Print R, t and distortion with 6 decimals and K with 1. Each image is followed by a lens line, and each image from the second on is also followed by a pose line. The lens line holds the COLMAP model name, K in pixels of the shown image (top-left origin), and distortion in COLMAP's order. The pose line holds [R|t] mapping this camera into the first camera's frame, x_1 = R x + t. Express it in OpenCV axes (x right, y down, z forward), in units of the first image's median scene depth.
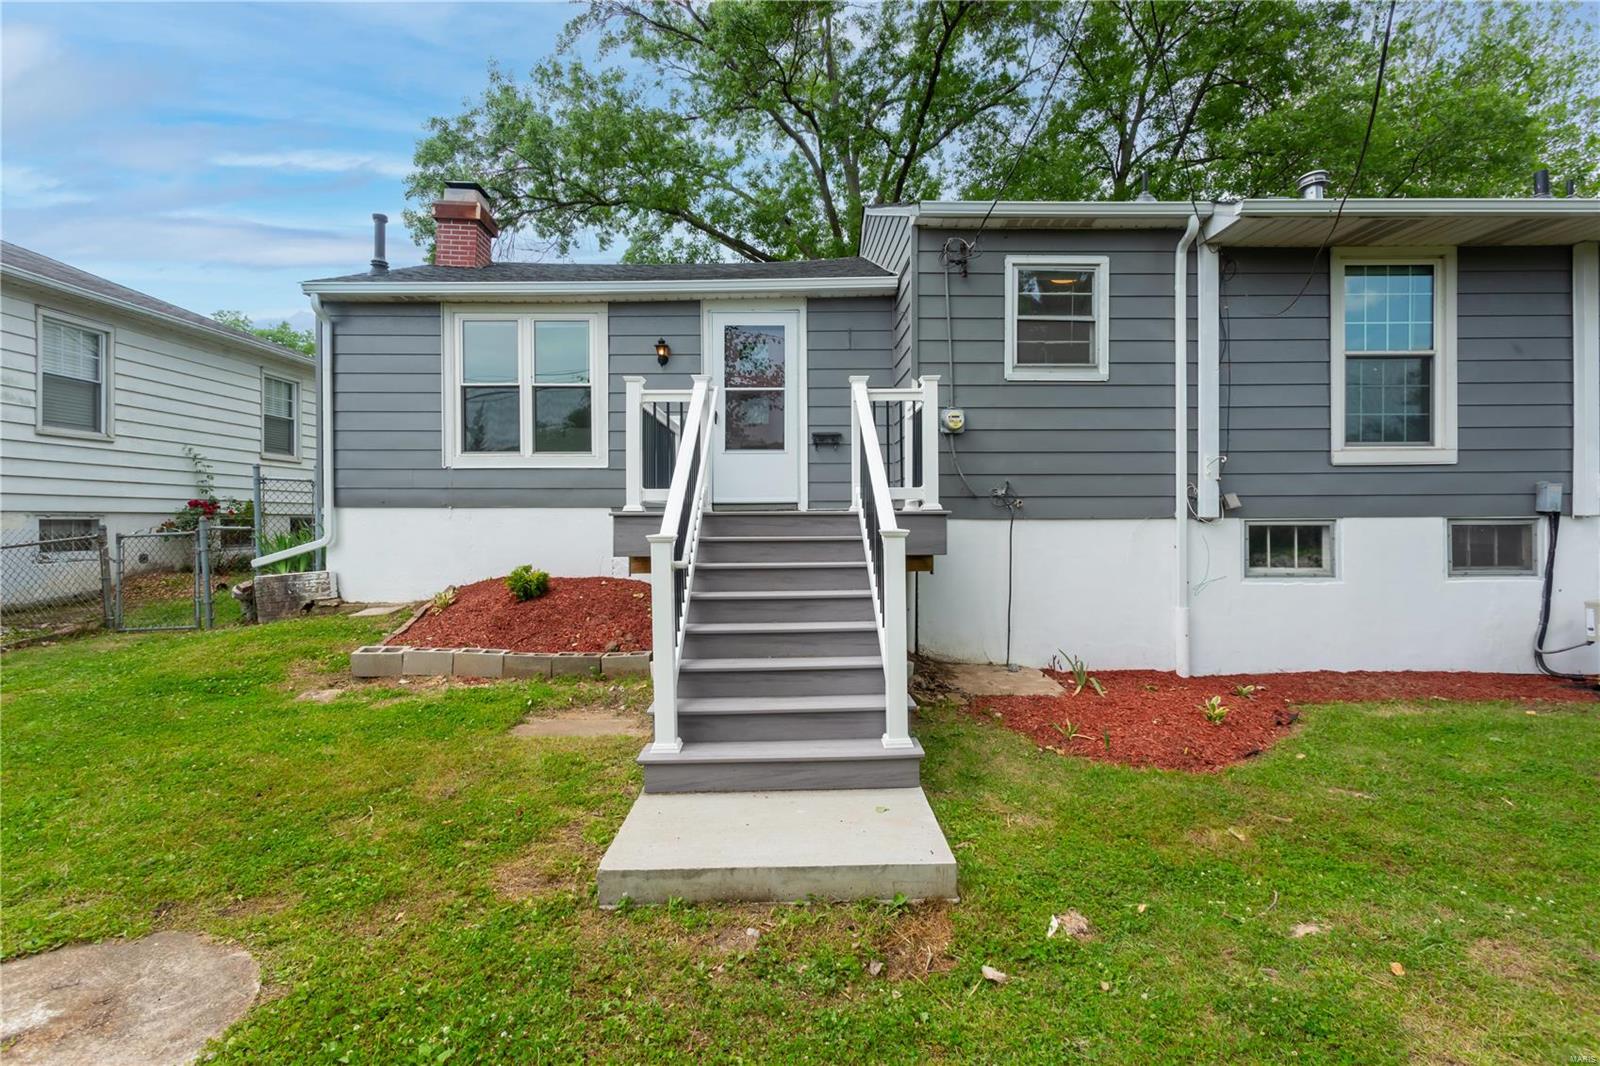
lens RADIAL K [[751.0, 0, 791.3], [0, 751.0, 516.8], [0, 0, 1]] dist [0.003001, 0.001747]
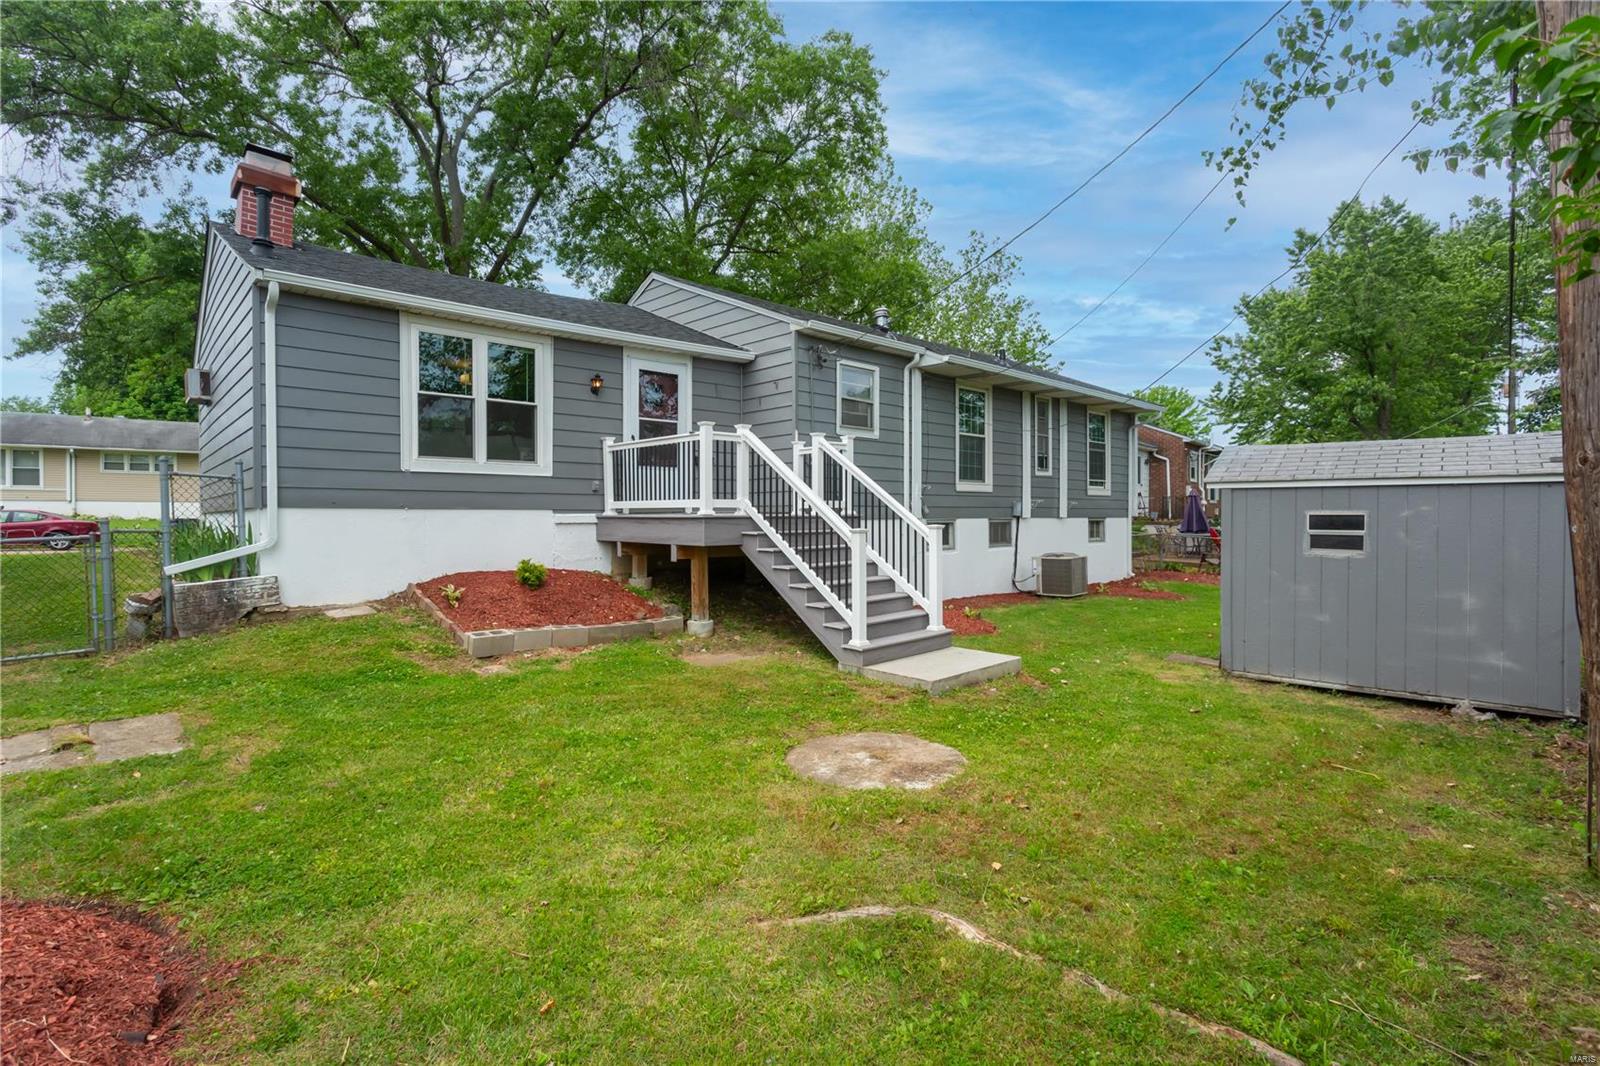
lens RADIAL K [[751.0, 0, 791.3], [0, 751.0, 516.8], [0, 0, 1]] dist [0.003001, 0.001747]
pose [[0.745955, 0.001530, 0.665995, -0.755944], [-0.000957, 0.999999, -0.001225, -0.000408], [-0.665996, 0.000276, 0.745955, -0.132140]]
